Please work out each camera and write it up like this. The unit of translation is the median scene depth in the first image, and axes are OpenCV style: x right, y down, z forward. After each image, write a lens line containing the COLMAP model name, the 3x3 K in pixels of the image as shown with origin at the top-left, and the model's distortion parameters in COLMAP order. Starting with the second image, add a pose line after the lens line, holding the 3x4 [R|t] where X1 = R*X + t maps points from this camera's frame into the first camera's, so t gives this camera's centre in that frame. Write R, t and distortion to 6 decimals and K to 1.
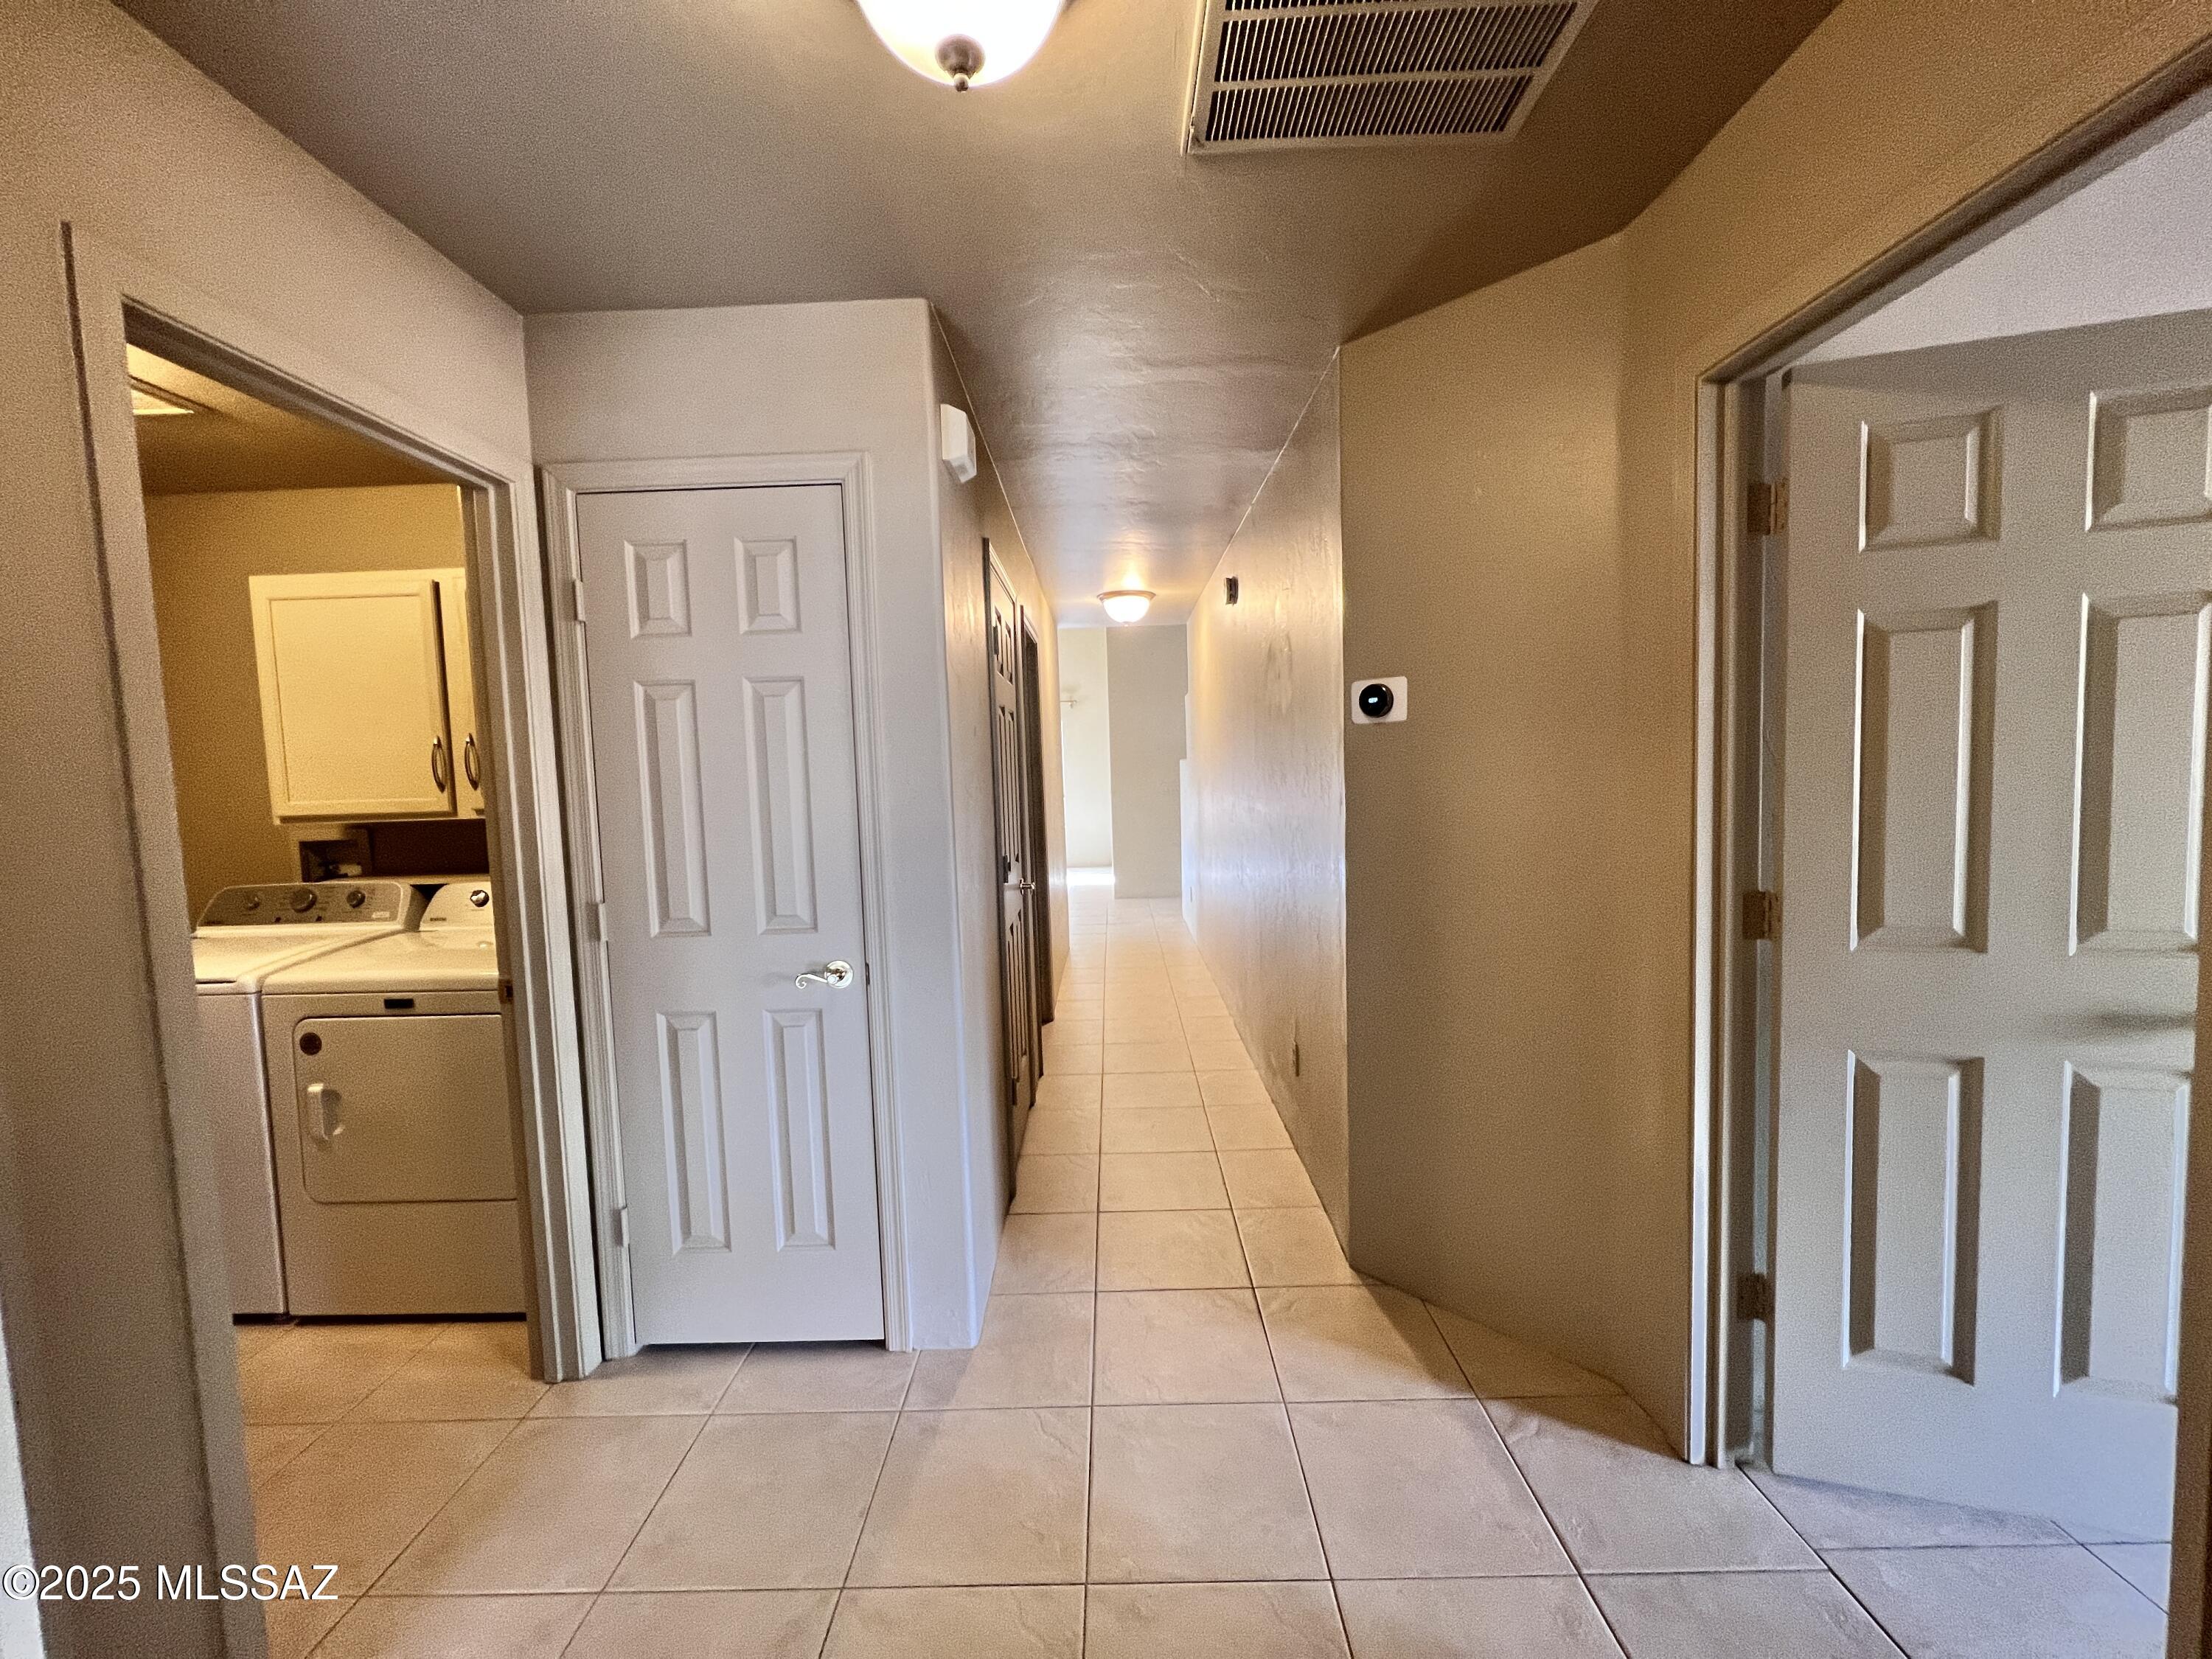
lens RADIAL K [[883.1, 0, 1106.1], [0, 883.1, 831.8], [0, 0, 1]] dist [-0.002095, -0.000646]
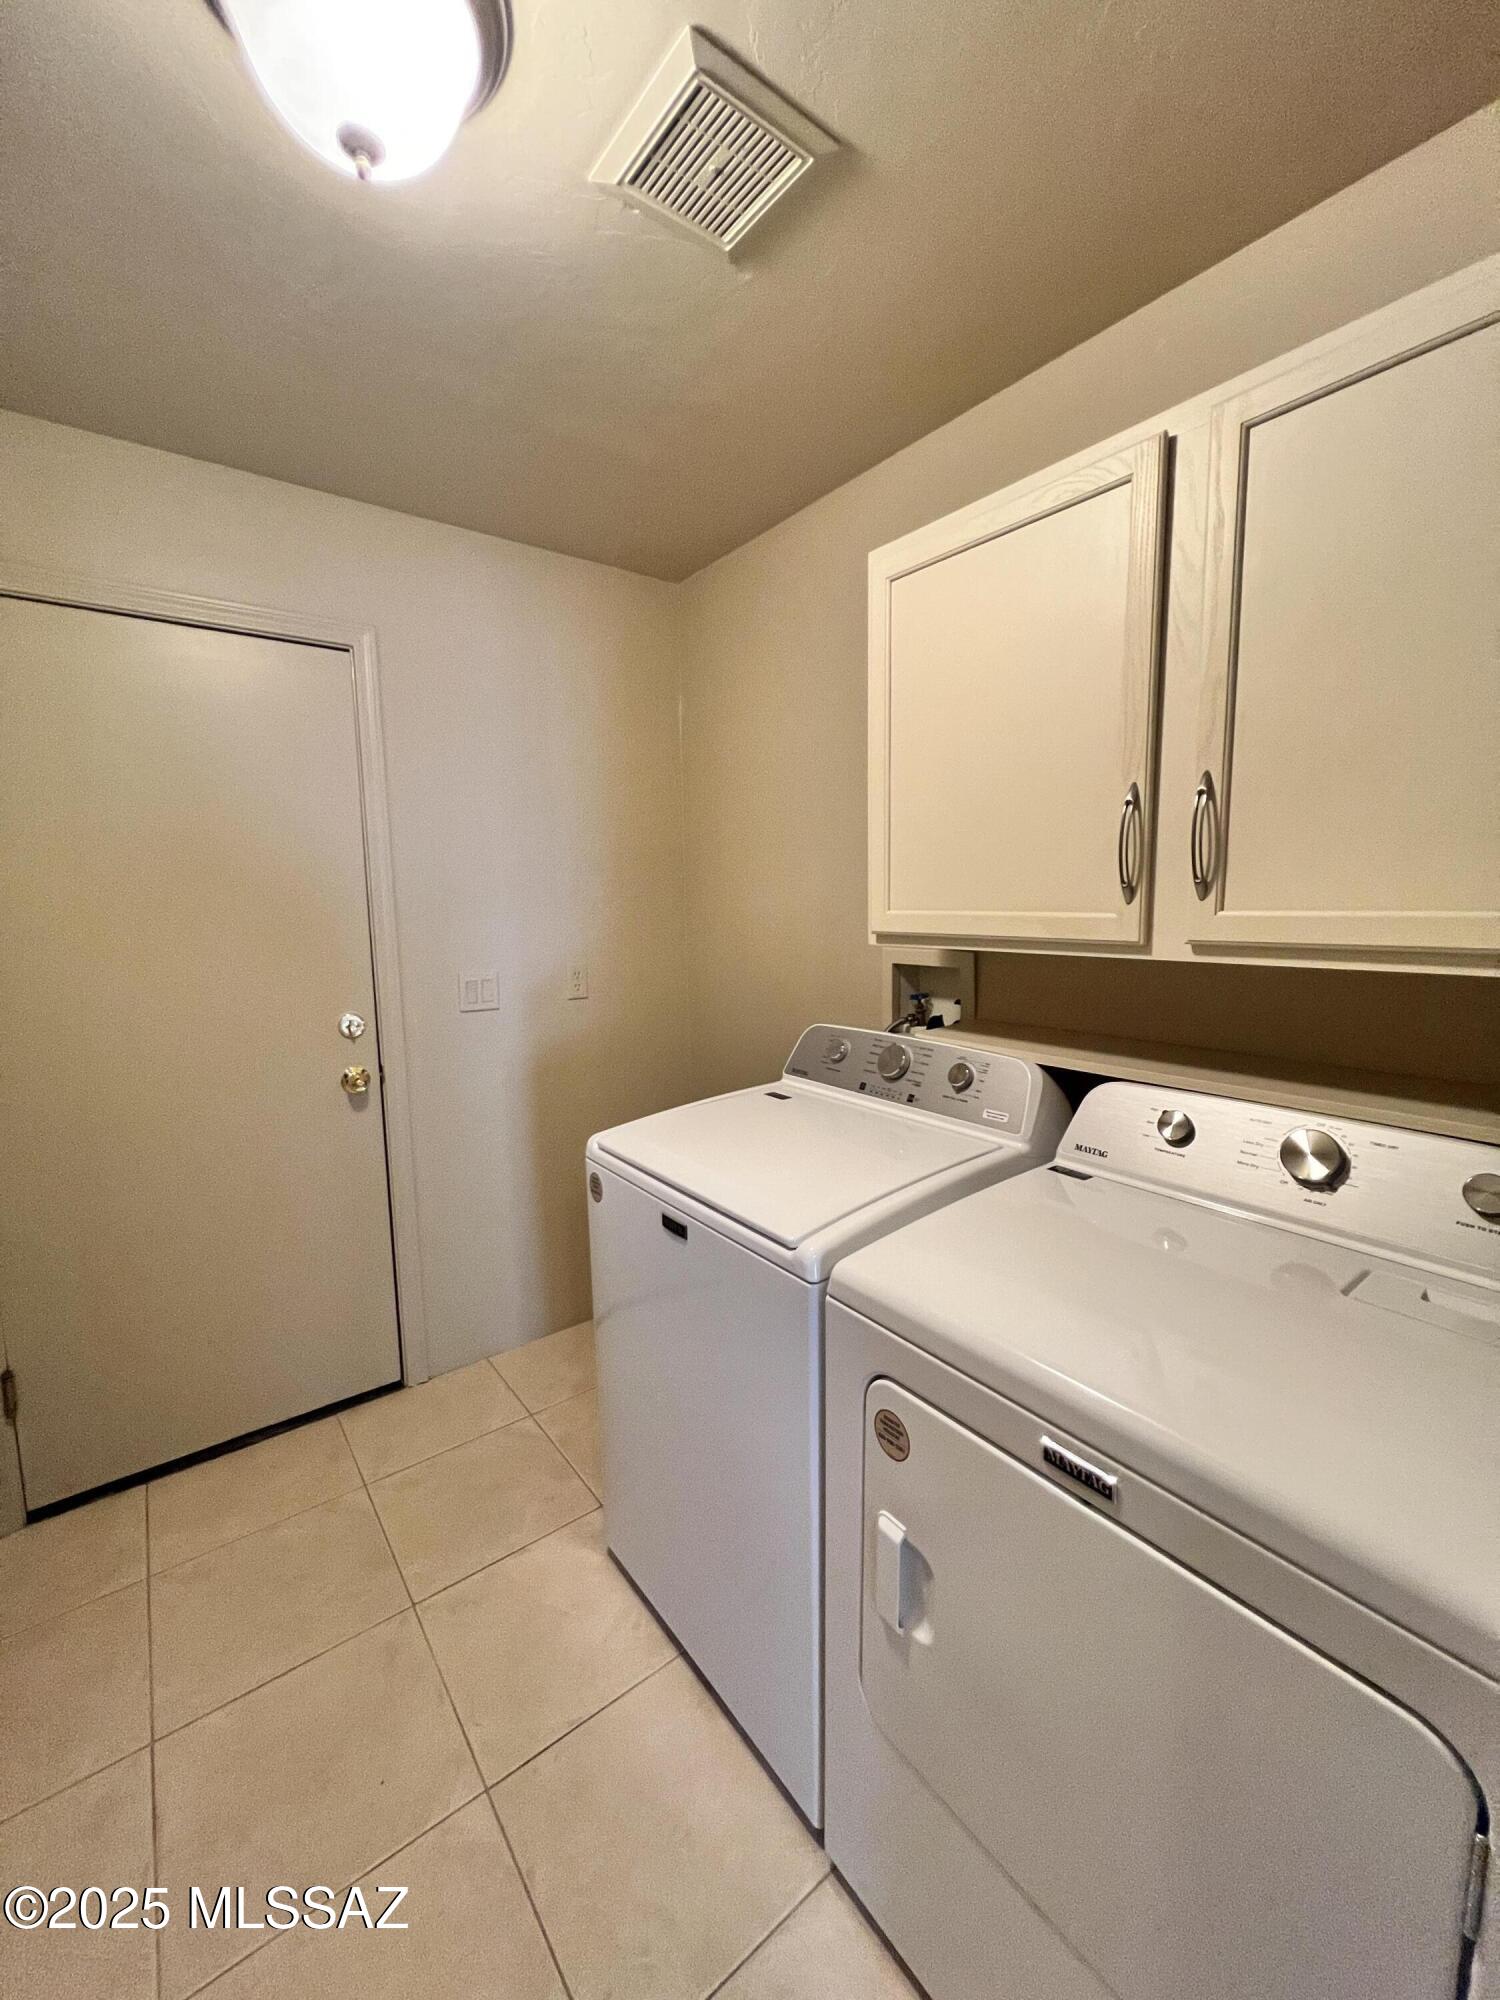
lens RADIAL K [[798.4, 0, 753.3], [0, 798.4, 999.1], [0, 0, 1]] dist [-0.002095, -0.000646]
pose [[0.619390, 0.114092, -0.776749, -0.530114], [-0.057307, 0.993315, 0.100204, -0.023461], [0.782989, -0.017552, 0.621788, 0.560709]]
